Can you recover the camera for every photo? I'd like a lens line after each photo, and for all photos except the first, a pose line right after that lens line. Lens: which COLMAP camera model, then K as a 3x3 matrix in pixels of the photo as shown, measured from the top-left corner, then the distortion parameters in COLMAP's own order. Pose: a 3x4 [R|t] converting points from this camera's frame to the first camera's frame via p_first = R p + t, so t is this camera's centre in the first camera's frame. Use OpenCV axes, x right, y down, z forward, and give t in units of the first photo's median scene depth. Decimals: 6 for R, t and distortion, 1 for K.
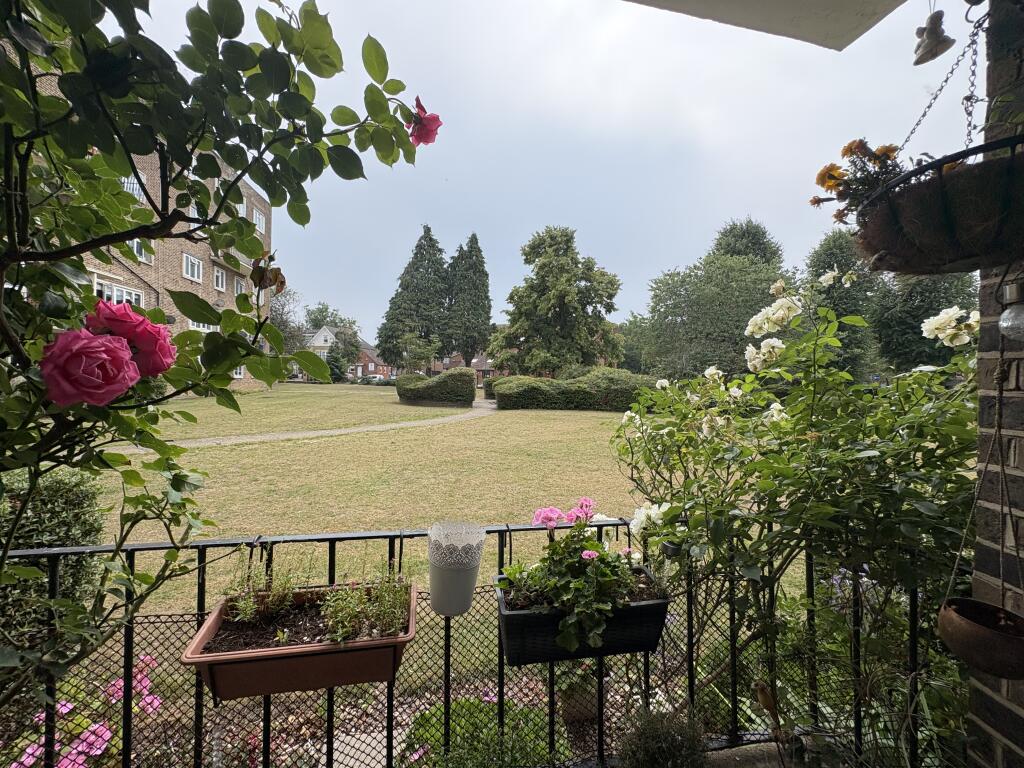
lens RADIAL K [[408.7, 0, 507.4], [0, 408.7, 380.7], [0, 0, 1]] dist [0.001356, -0.000288]
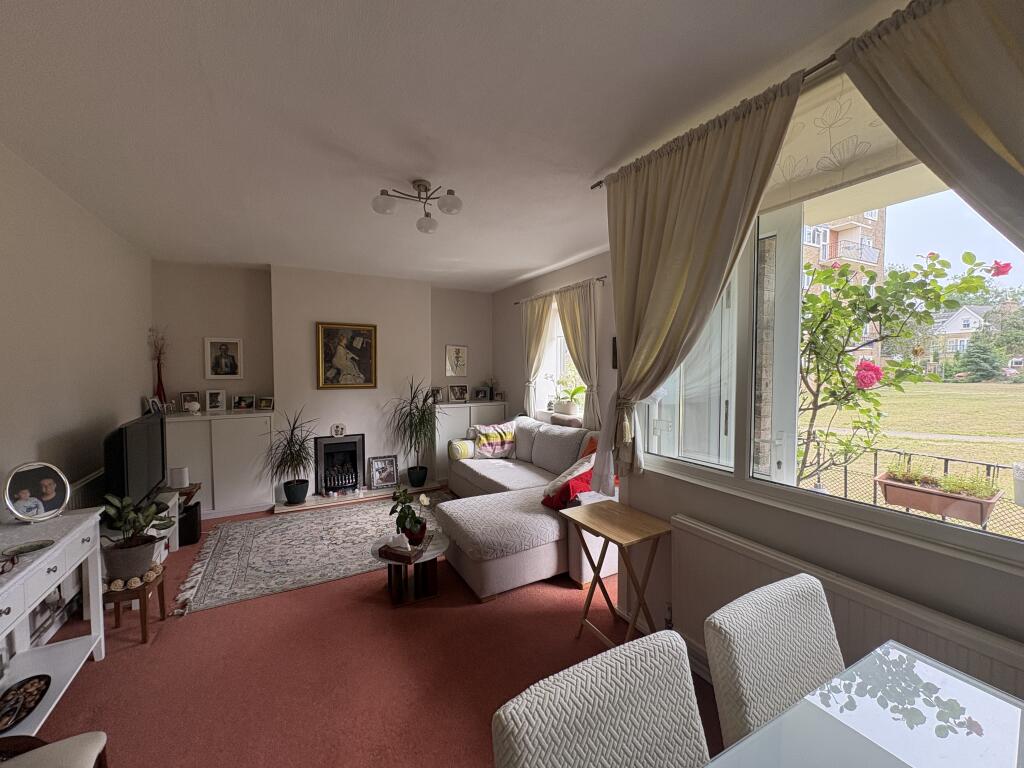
lens RADIAL K [[408.7, 0, 507.3], [0, 408.7, 384.9], [0, 0, 1]] dist [0.001356, -0.000288]
pose [[0.305189, 0.015118, -0.952172, 0.112141], [0.000101, 0.999873, 0.015907, -0.002483], [0.952292, -0.004950, 0.305149, -0.227970]]
